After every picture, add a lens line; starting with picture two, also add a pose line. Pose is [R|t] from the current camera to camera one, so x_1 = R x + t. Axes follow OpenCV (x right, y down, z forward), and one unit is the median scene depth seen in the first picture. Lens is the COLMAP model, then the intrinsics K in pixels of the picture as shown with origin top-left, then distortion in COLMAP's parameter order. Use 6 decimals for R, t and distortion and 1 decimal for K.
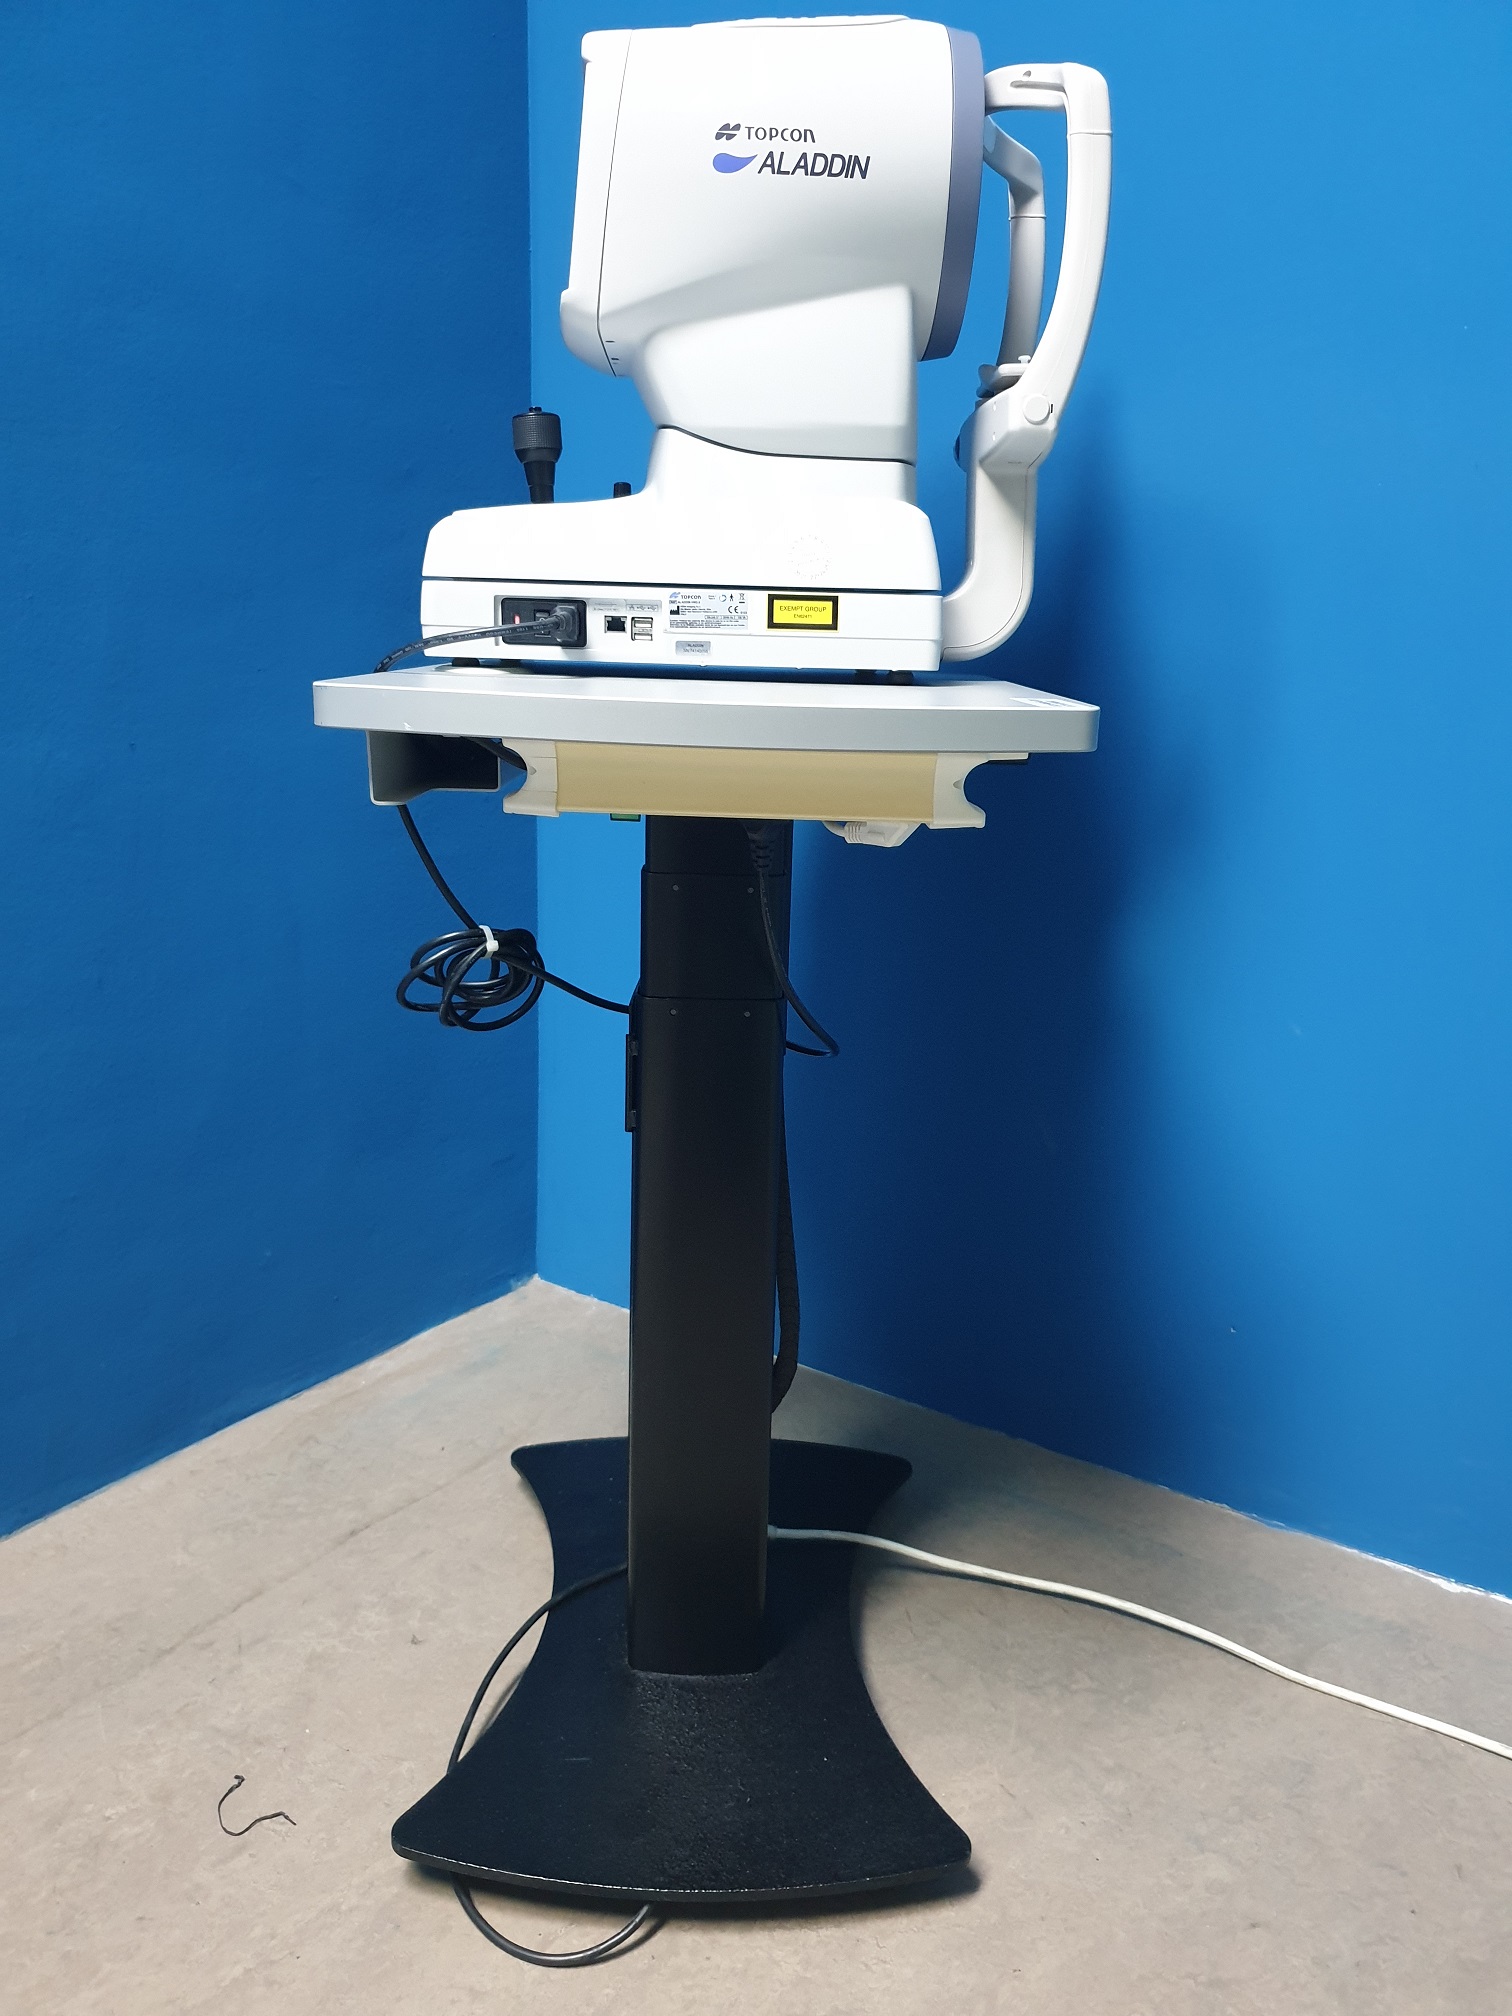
lens RADIAL K [[1555.3, 0, 773.0], [0, 1555.3, 1013.4], [0, 0, 1]] dist [-0.012559, 0.021877]
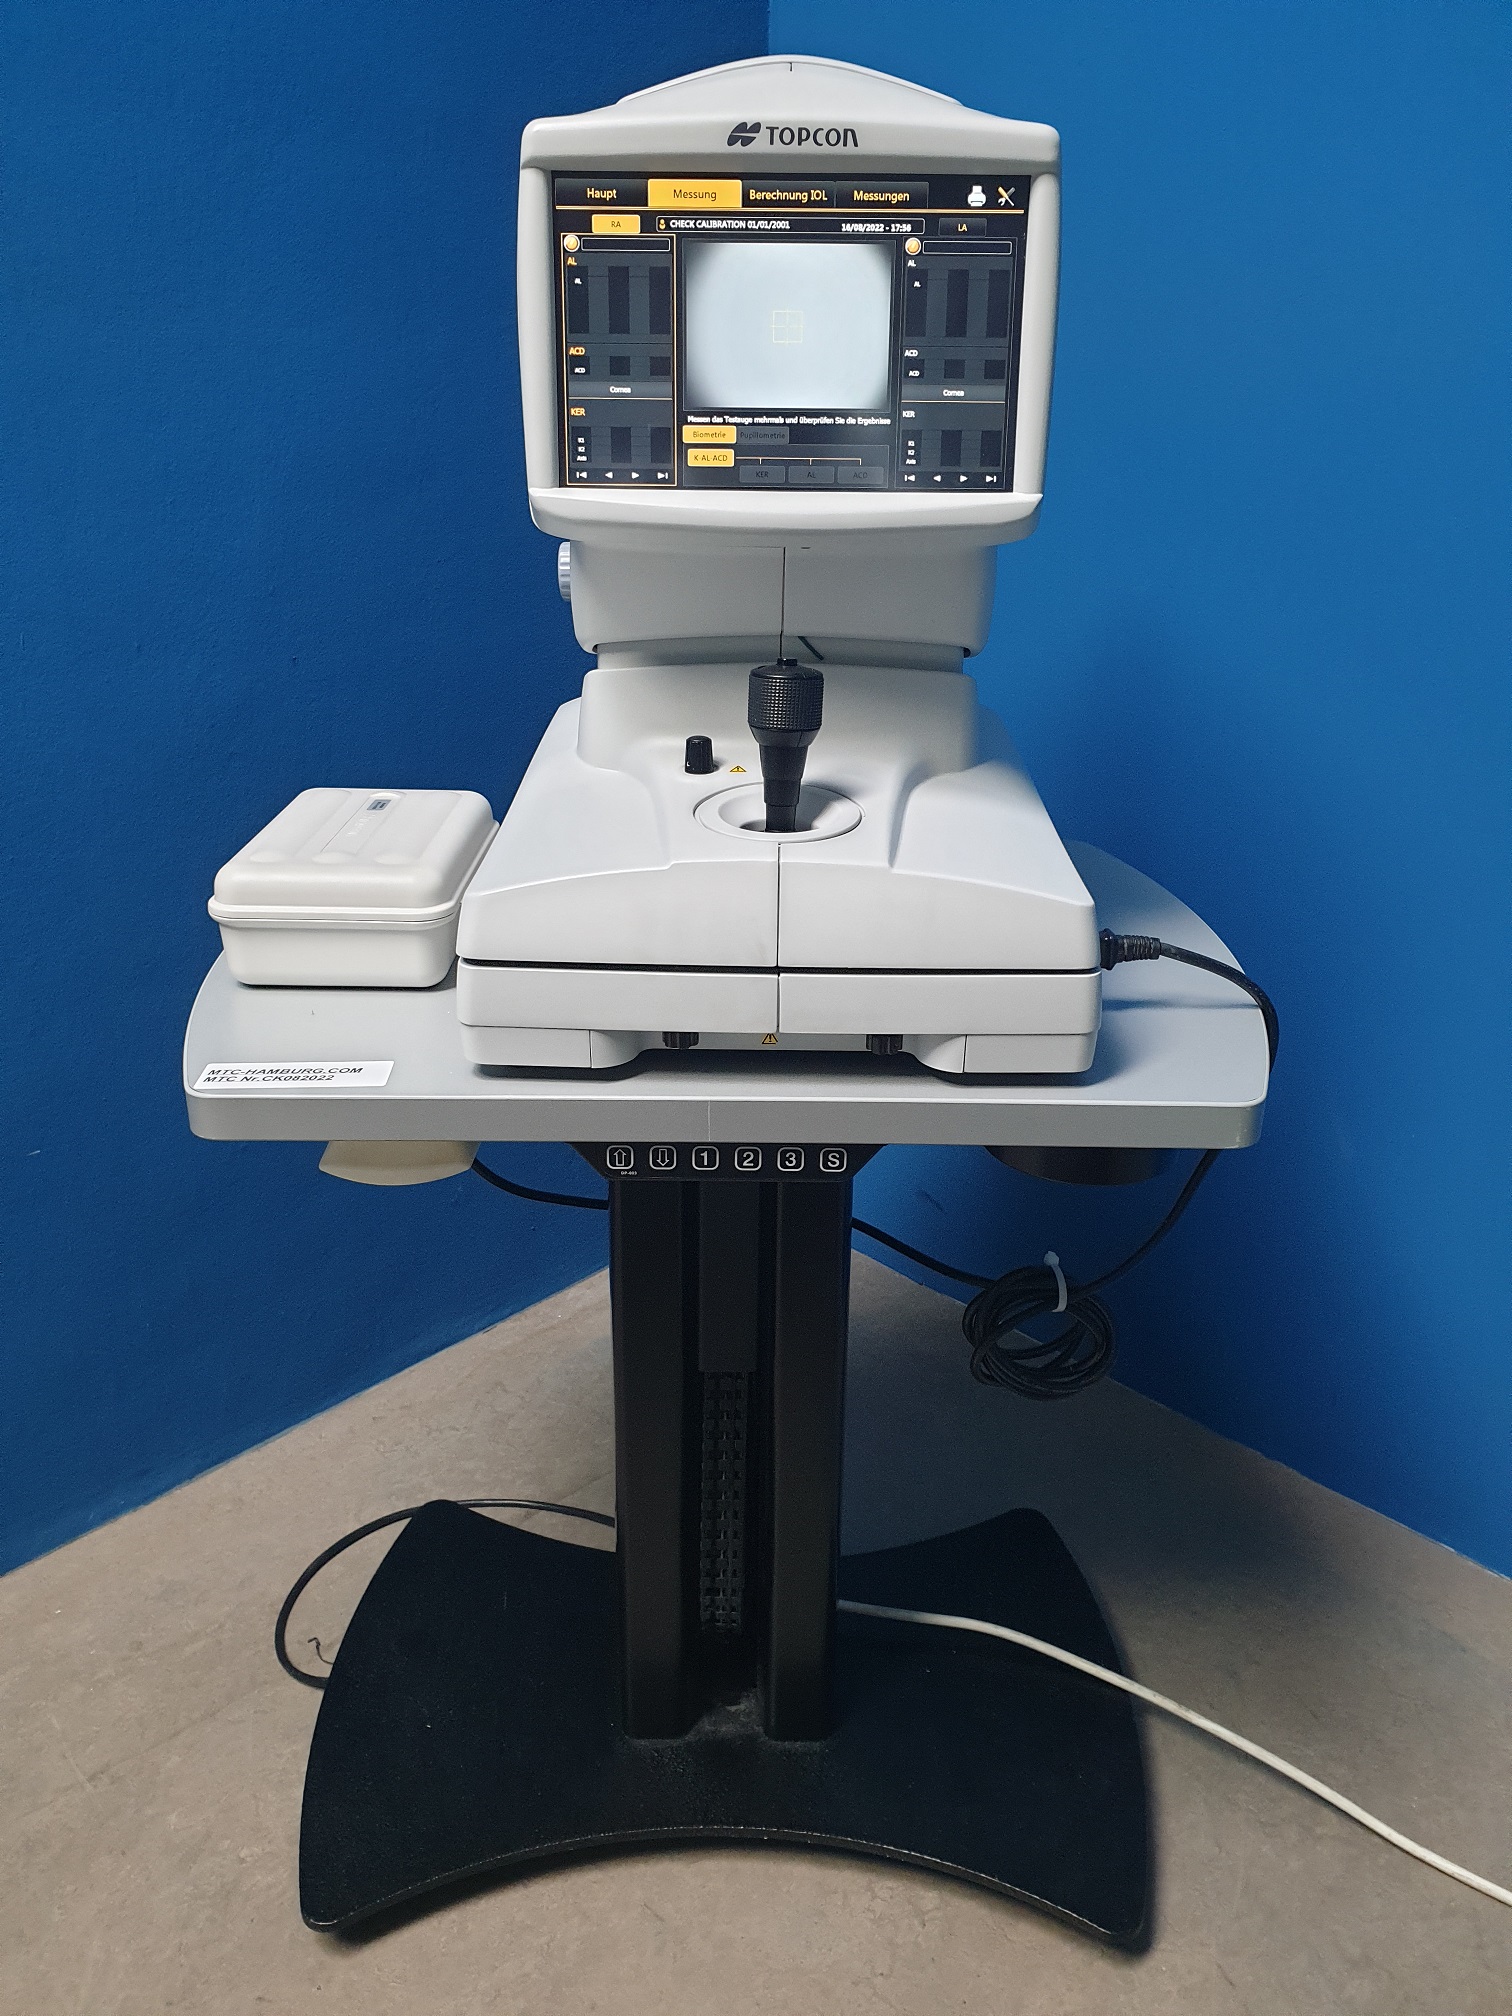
lens RADIAL K [[1555.3, 0, 753.4], [0, 1555.3, 997.2], [0, 0, 1]] dist [-0.012559, 0.021877]
pose [[0.981475, 0.054858, -0.183567, 0.024773], [-0.028510, 0.989282, 0.143205, -0.149615], [0.189455, -0.135319, 0.972520, 0.203624]]
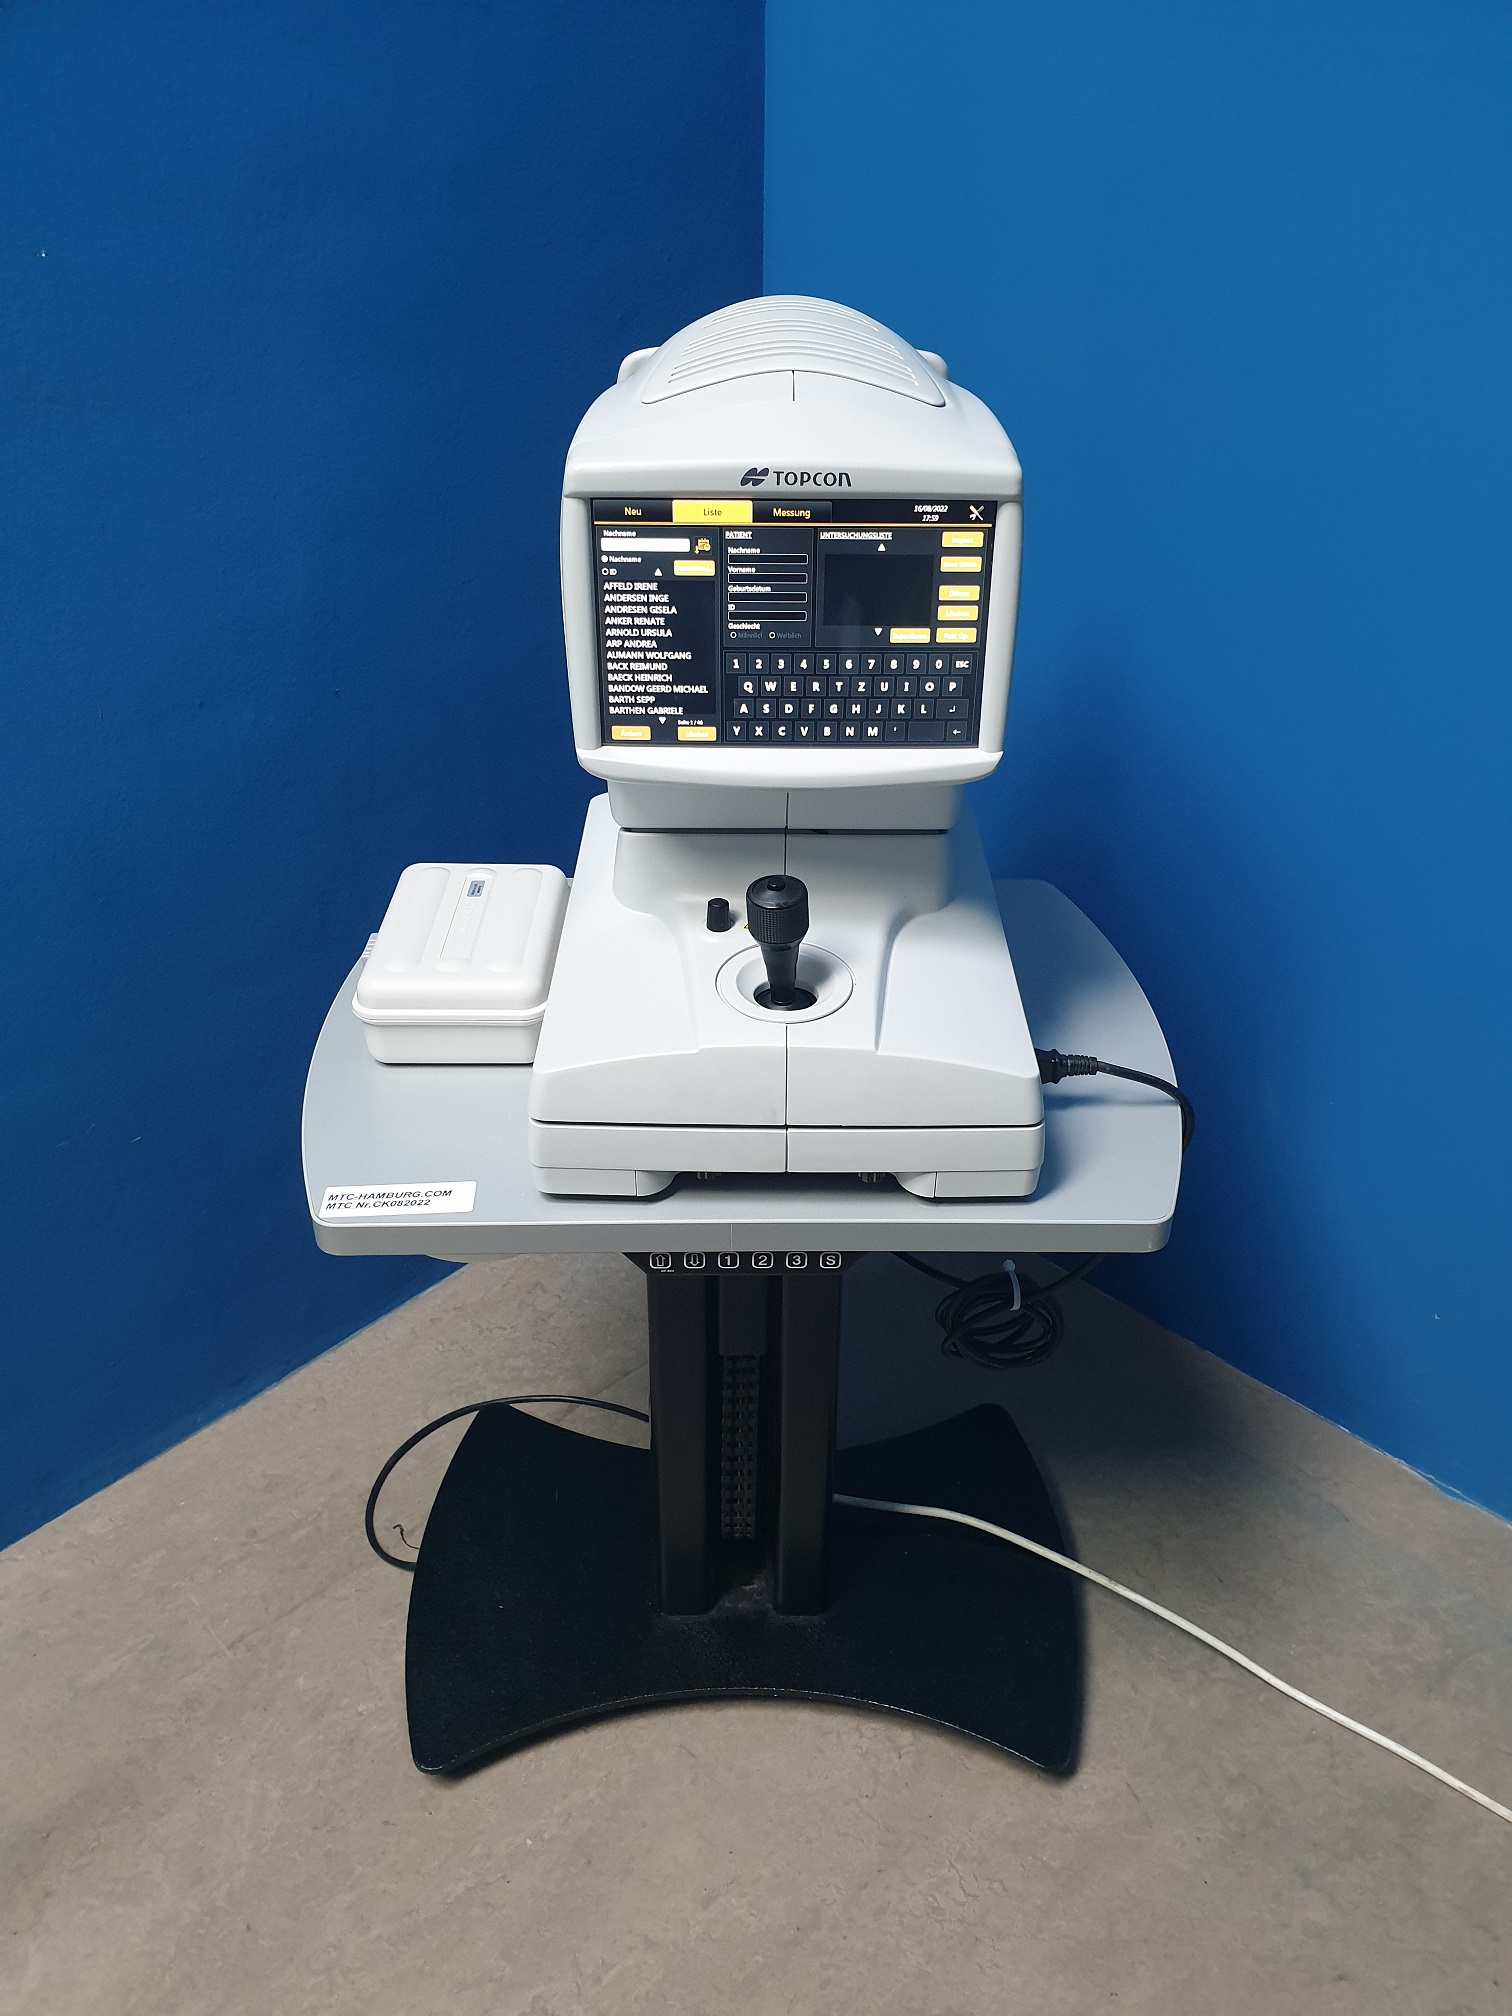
lens RADIAL K [[1555.3, 0, 769.3], [0, 1555.3, 1002.8], [0, 0, 1]] dist [-0.012559, 0.021877]
pose [[0.984375, 0.076665, -0.158520, 0.030078], [-0.024110, 0.950448, 0.309948, -0.379233], [0.174427, -0.301283, 0.937445, 0.097189]]
